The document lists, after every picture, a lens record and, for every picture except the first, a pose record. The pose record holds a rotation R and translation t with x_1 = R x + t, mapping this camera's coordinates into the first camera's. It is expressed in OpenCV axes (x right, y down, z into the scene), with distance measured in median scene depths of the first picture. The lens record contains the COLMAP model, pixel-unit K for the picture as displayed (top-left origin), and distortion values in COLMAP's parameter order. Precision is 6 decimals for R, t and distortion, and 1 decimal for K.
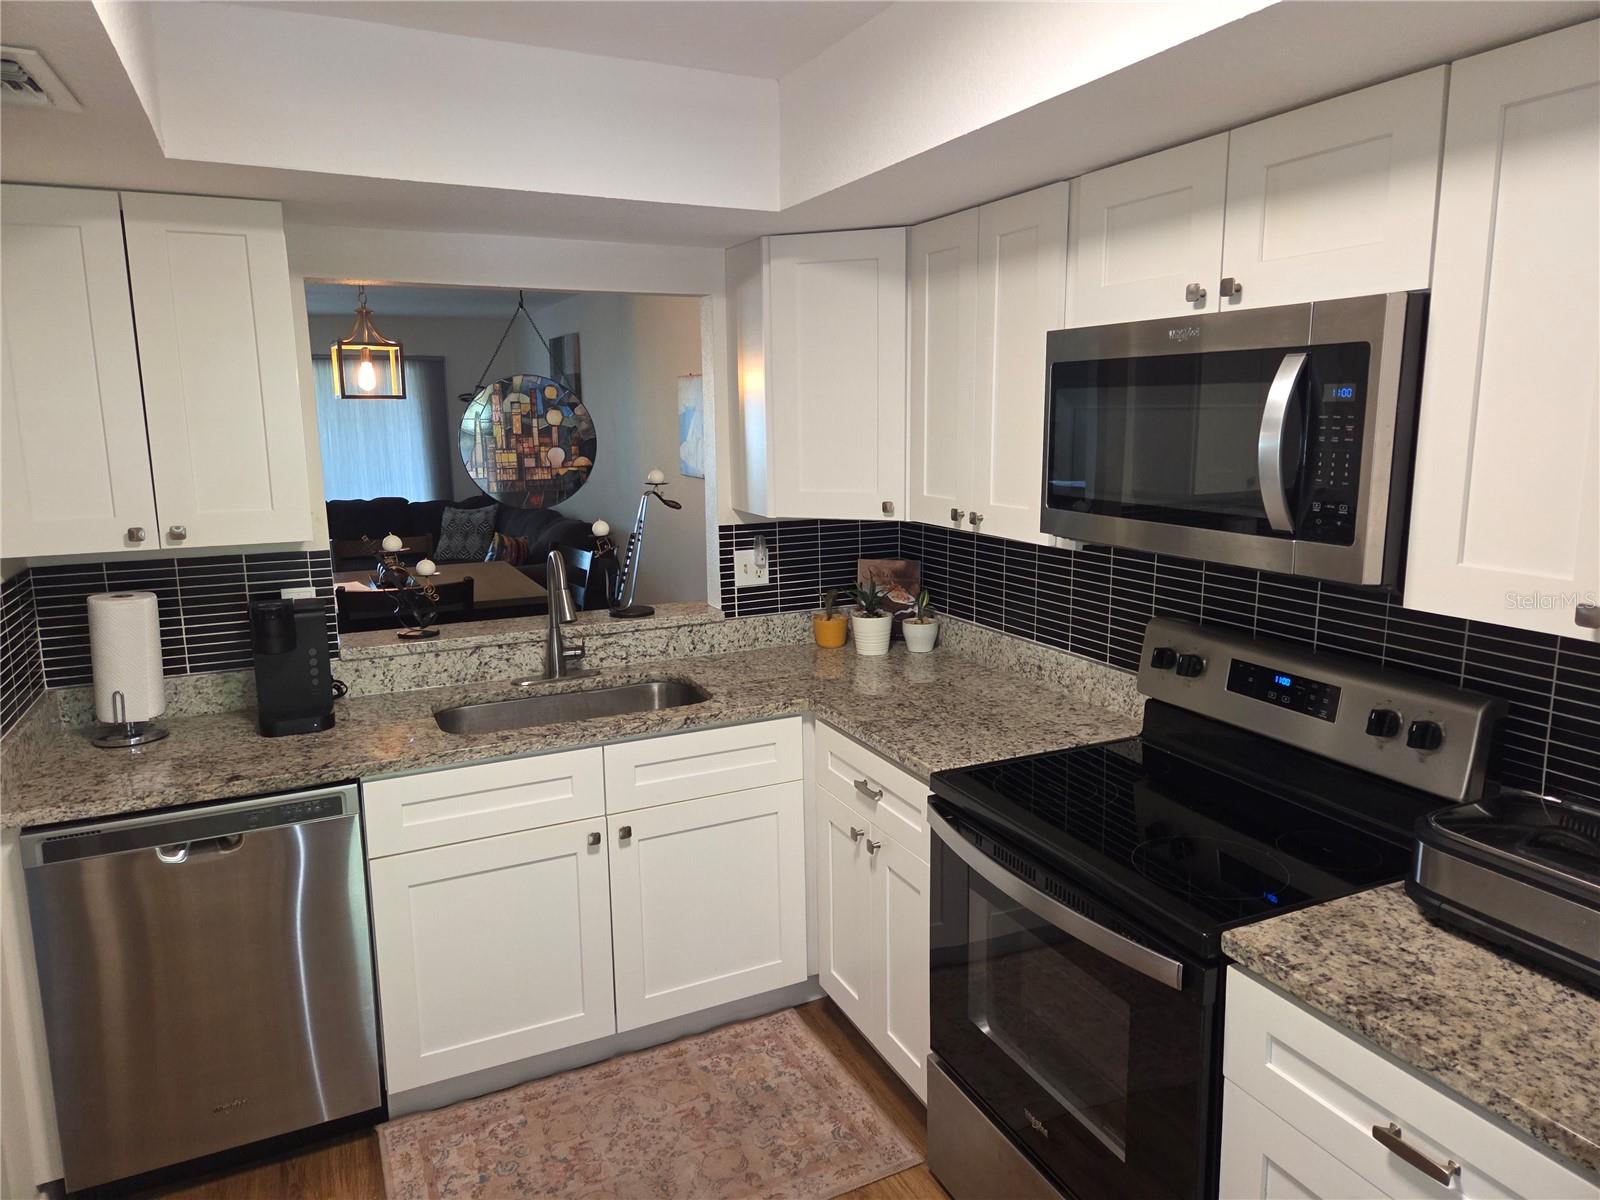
lens RADIAL K [[1070.3, 0, 806.0], [0, 1070.3, 572.8], [0, 0, 1]] dist [0.059295, -0.040036]
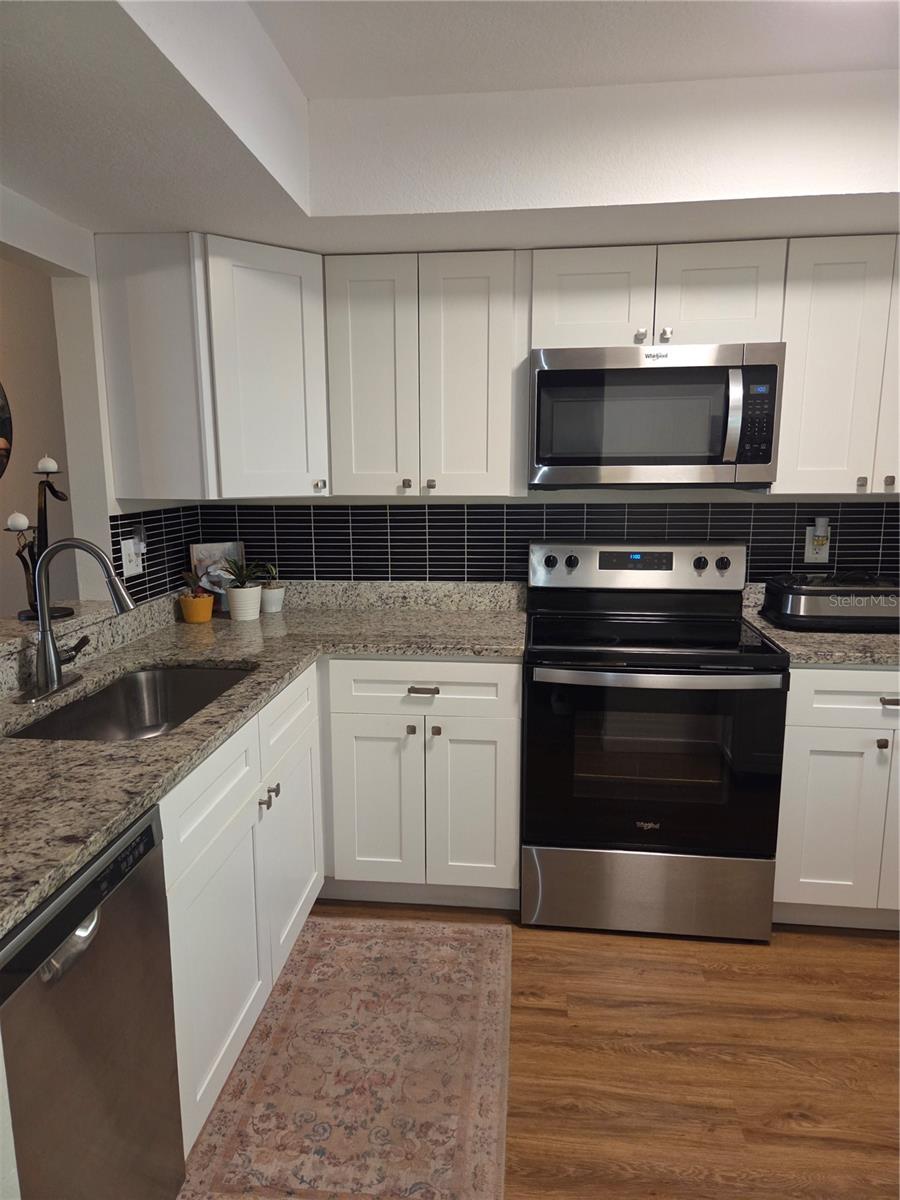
lens RADIAL K [[802.7, 0, 448.5], [0, 802.7, 605.9], [0, 0, 1]] dist [0.059295, -0.040036]
pose [[0.519601, -0.137662, 0.843246, -0.738330], [0.130698, 0.988126, 0.080779, 0.024491], [-0.844354, 0.068237, 0.531423, 0.446339]]
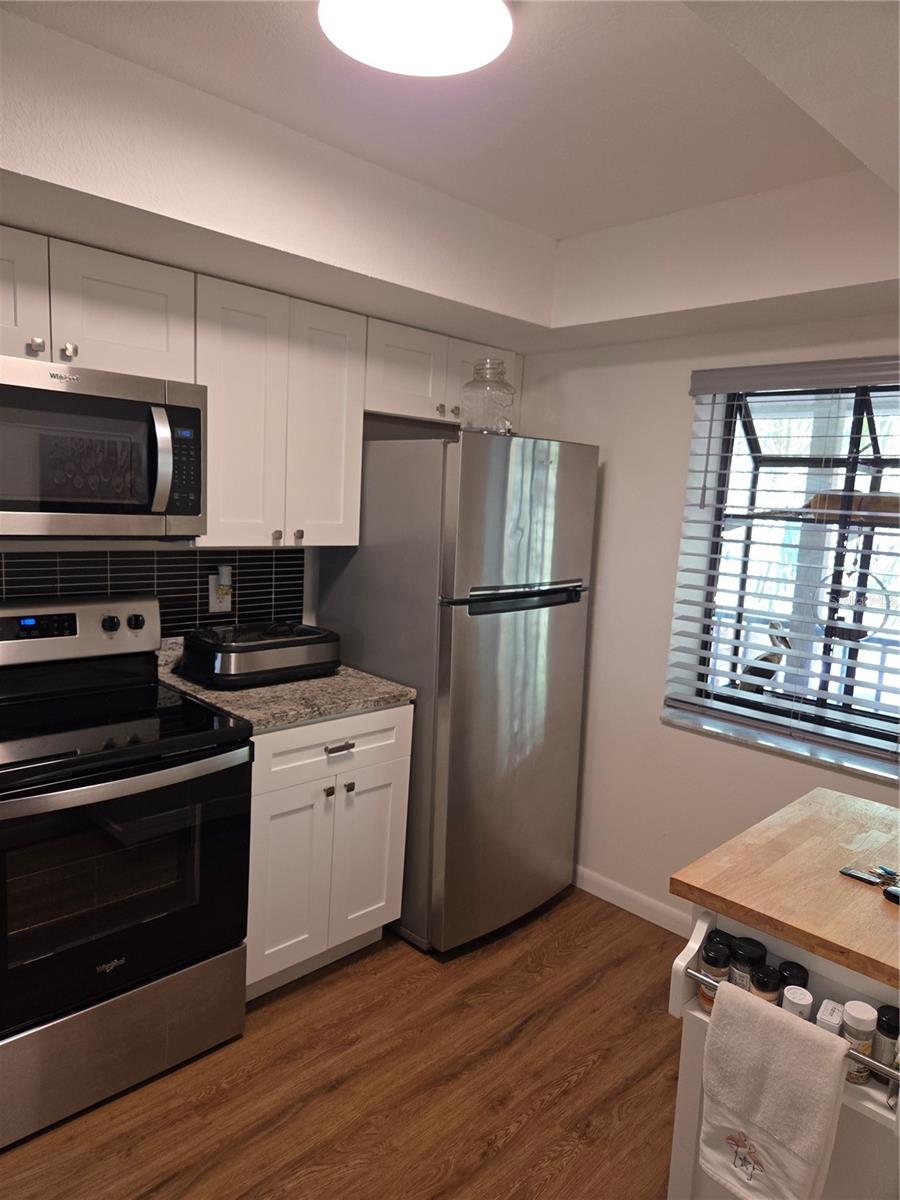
lens RADIAL K [[802.7, 0, 448.5], [0, 802.7, 605.9], [0, 0, 1]] dist [0.059295, -0.040036]
pose [[-0.334984, -0.140339, 0.931714, -0.624307], [0.094761, 0.978814, 0.181503, -0.053932], [-0.937447, 0.149091, -0.314588, 0.665906]]
